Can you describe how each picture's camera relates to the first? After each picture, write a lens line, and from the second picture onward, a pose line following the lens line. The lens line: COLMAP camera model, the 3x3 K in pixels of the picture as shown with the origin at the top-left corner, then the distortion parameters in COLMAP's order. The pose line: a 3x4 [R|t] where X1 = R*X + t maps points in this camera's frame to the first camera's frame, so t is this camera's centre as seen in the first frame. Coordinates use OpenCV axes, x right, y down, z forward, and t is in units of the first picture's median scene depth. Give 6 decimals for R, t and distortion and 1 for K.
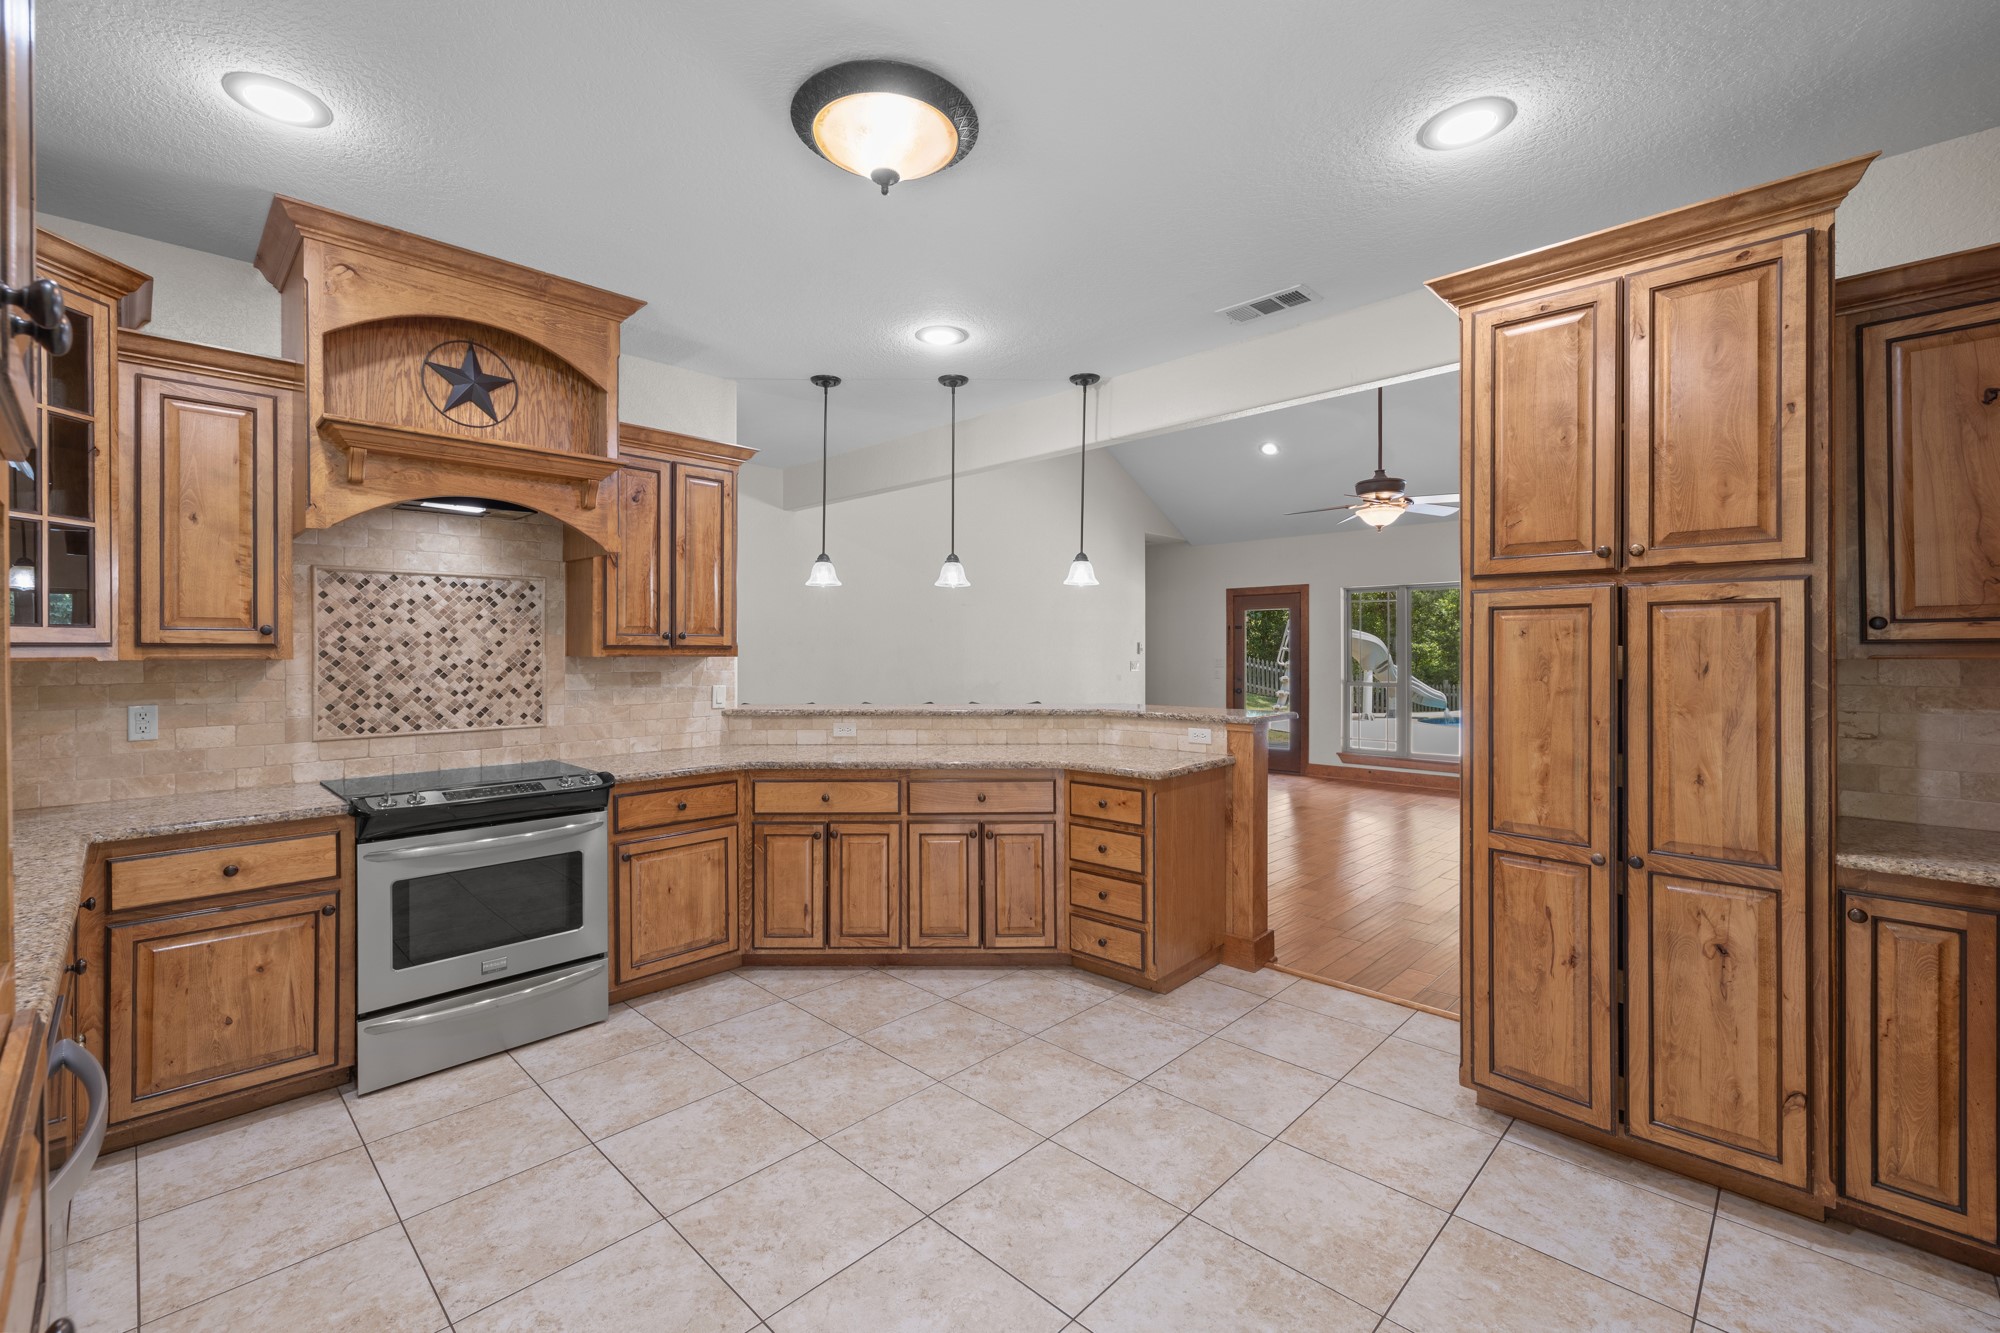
lens RADIAL K [[857.6, 0, 1001.0], [0, 857.6, 649.3], [0, 0, 1]] dist [0.001187, 0.000608]
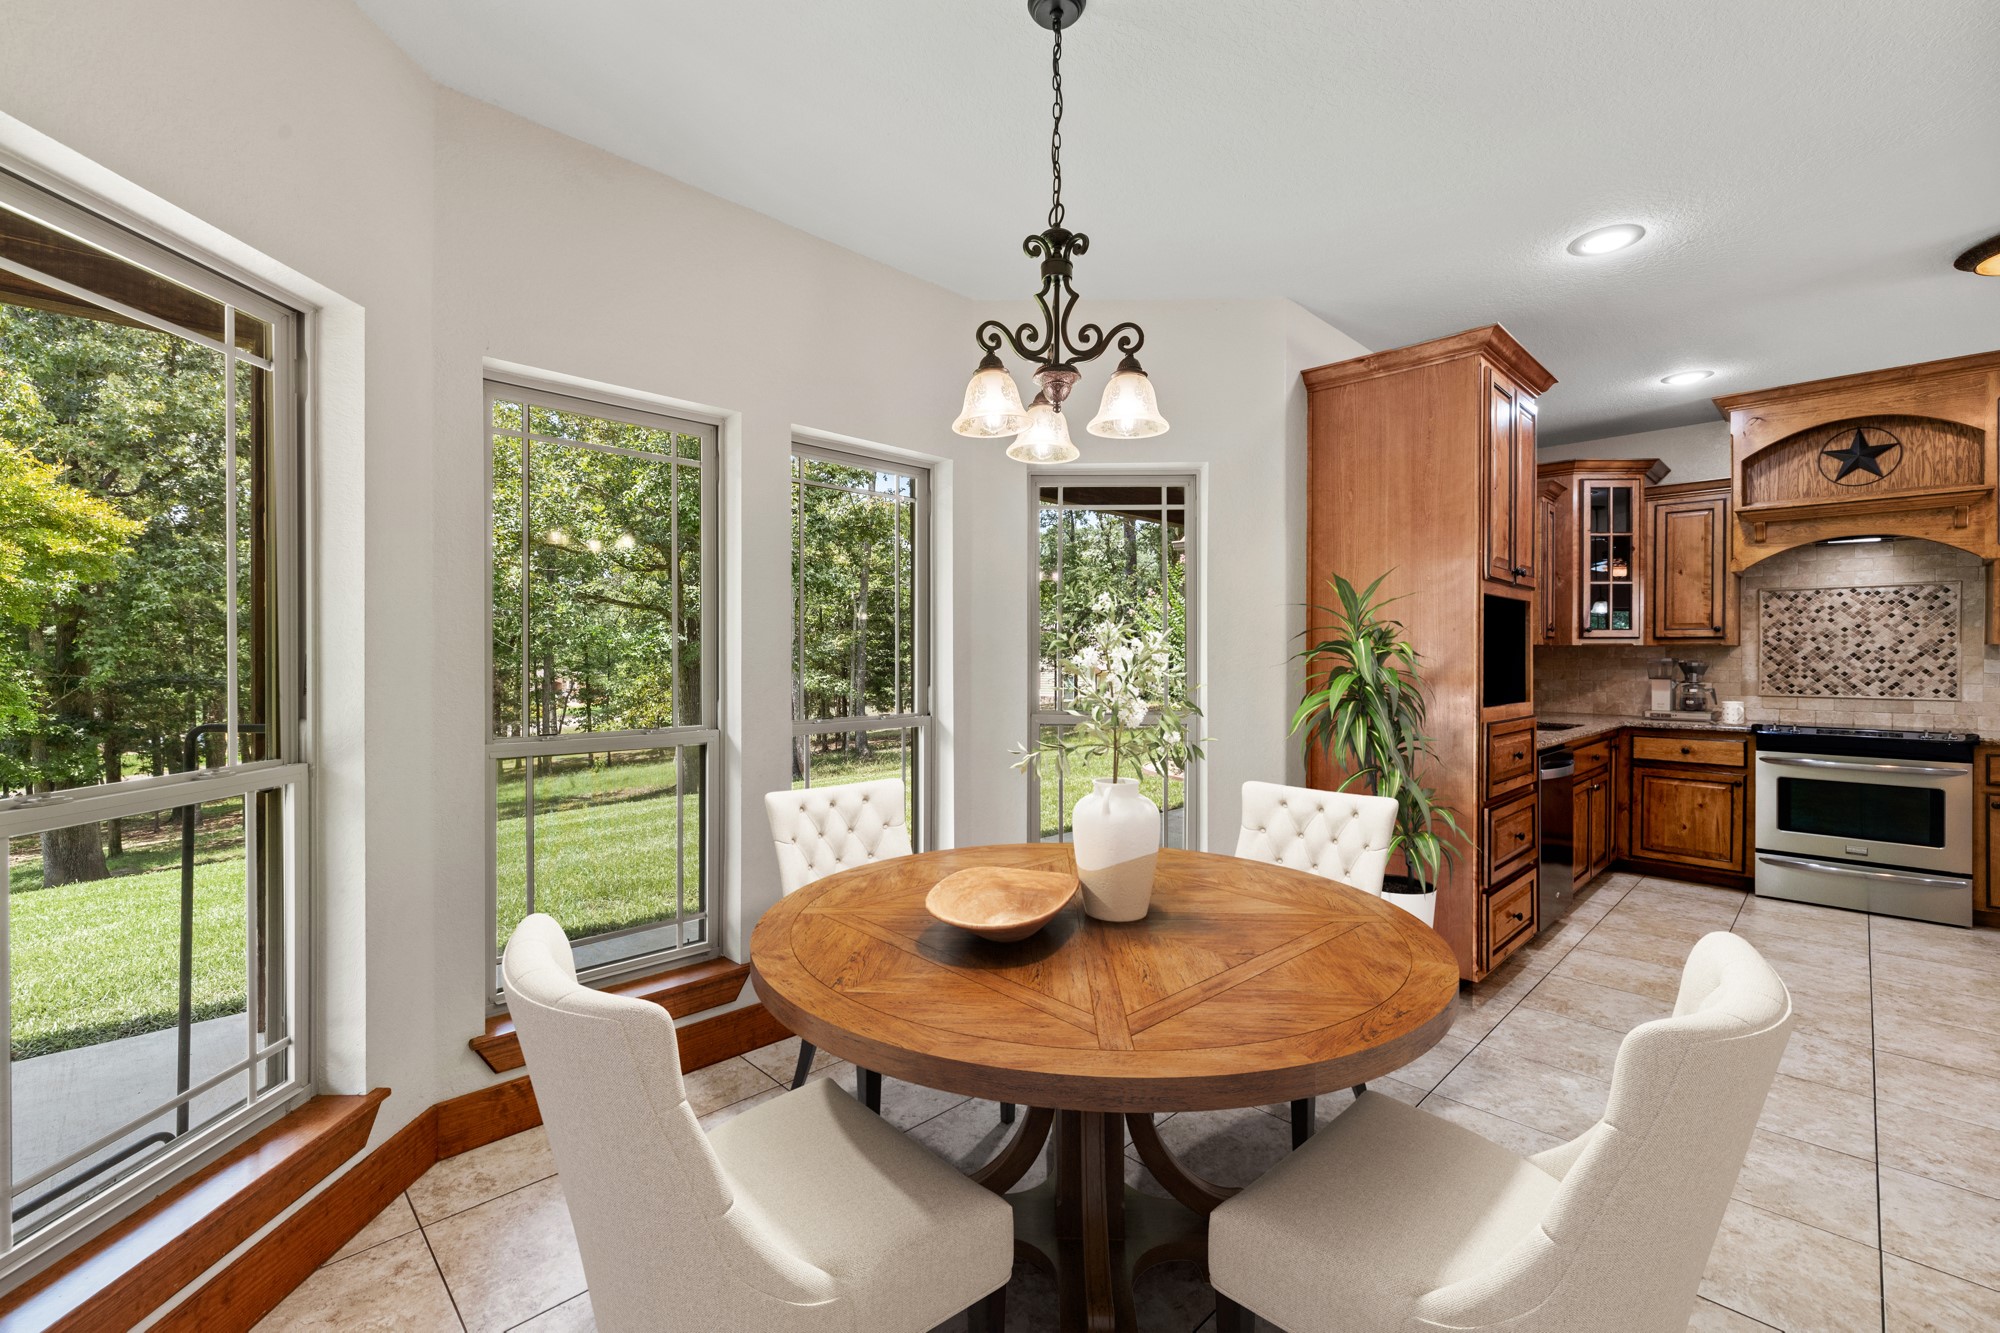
lens RADIAL K [[857.6, 0, 970.6], [0, 857.6, 657.7], [0, 0, 1]] dist [0.001187, 0.000608]
pose [[-0.026048, 0.005658, -0.999645, 0.830338], [-0.002966, 0.999979, 0.005737, 0.027051], [0.999656, 0.003114, -0.026030, -0.440587]]
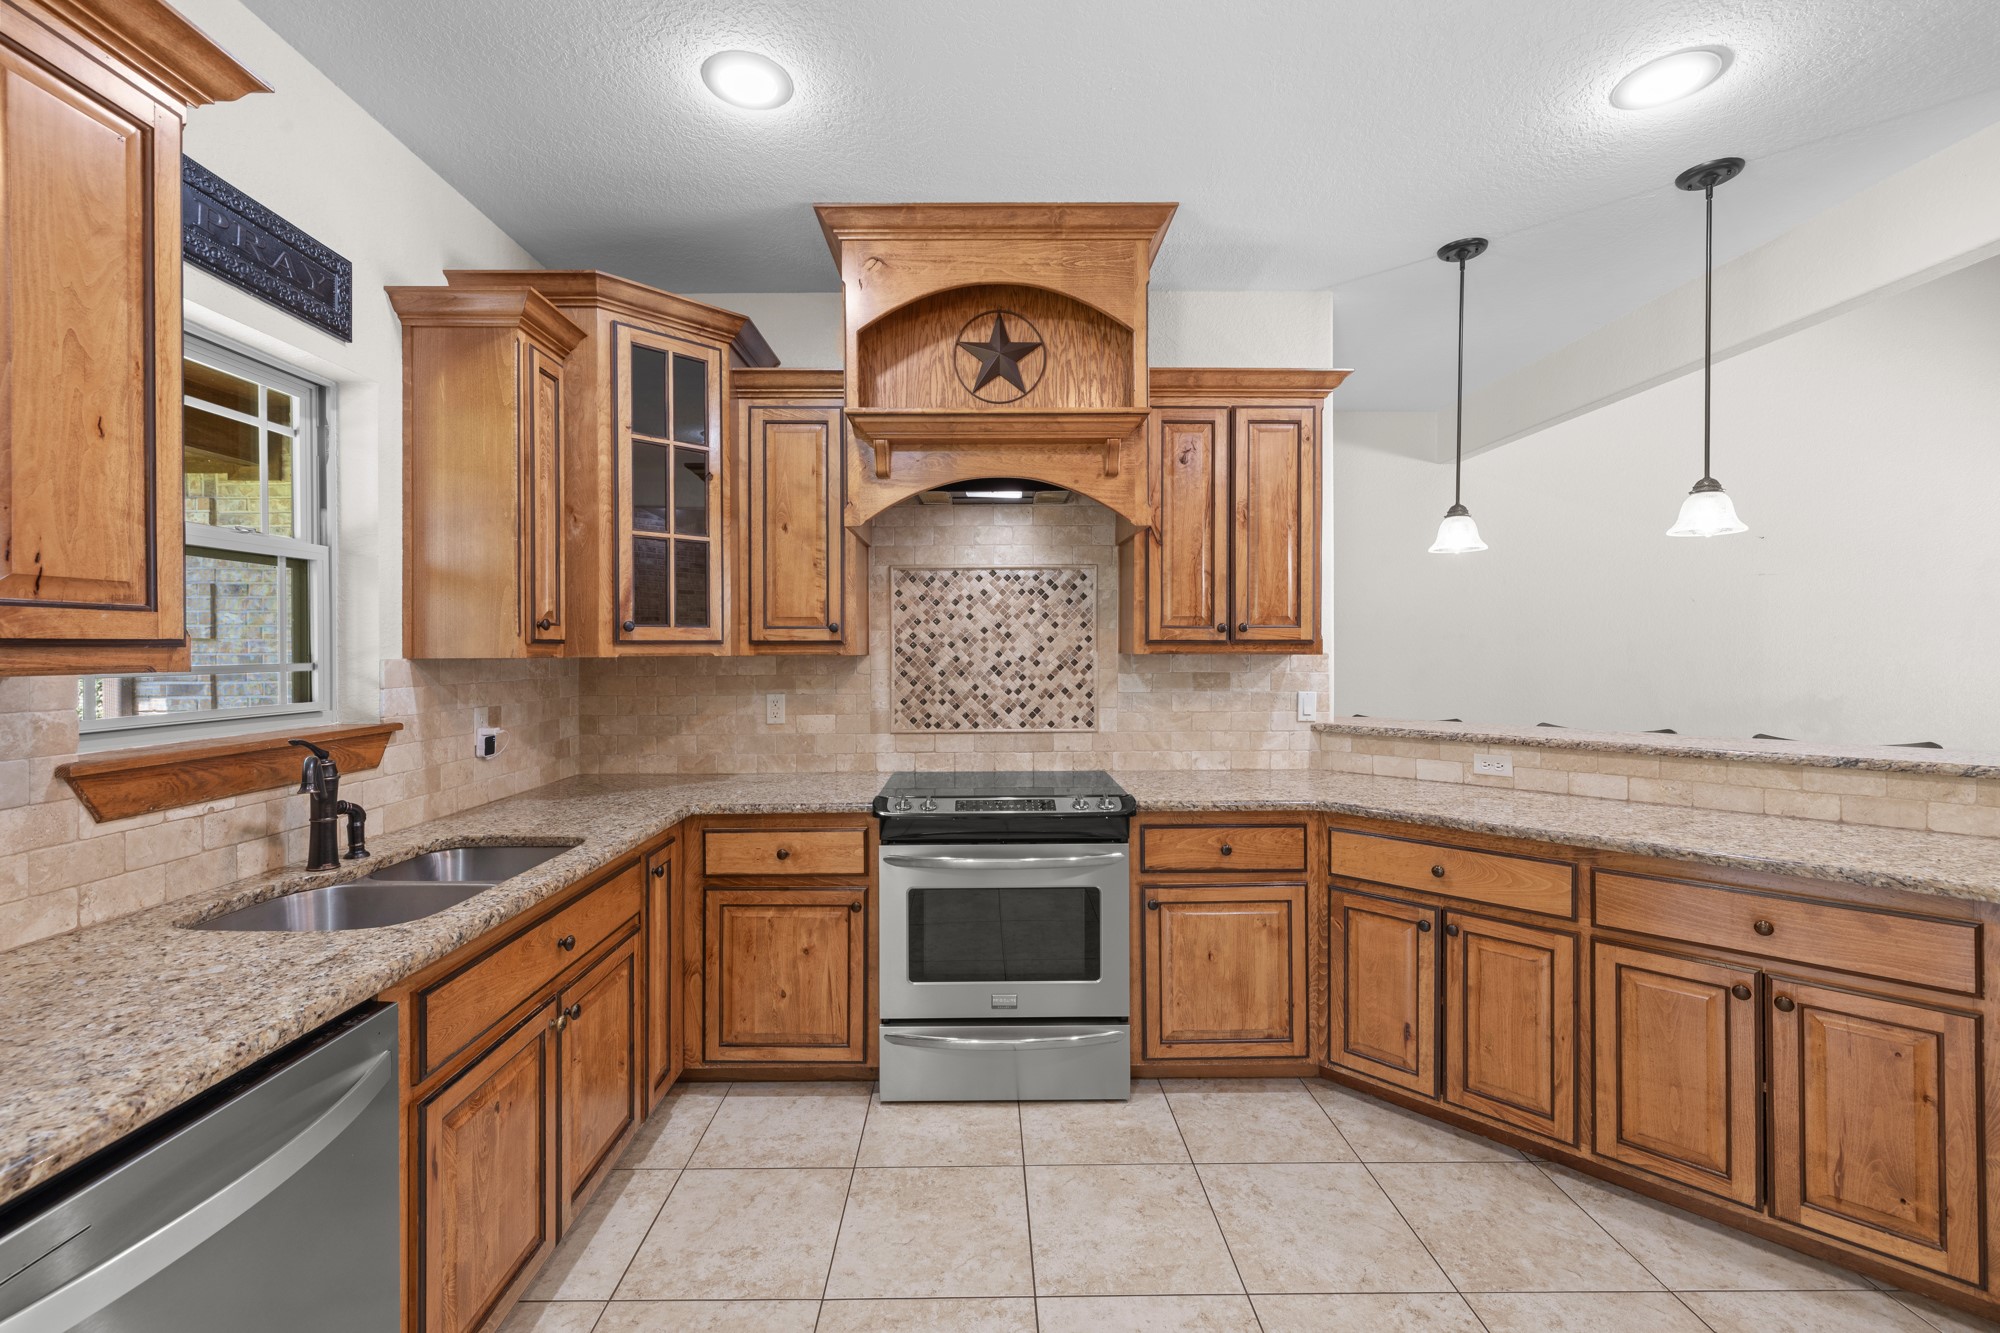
lens RADIAL K [[857.6, 0, 969.3], [0, 857.6, 650.4], [0, 0, 1]] dist [0.001187, 0.000608]
pose [[0.692865, 0.002163, -0.721064, 0.021439], [0.002284, 0.999984, 0.005195, 0.000358], [0.721064, -0.005246, 0.692849, 0.319305]]
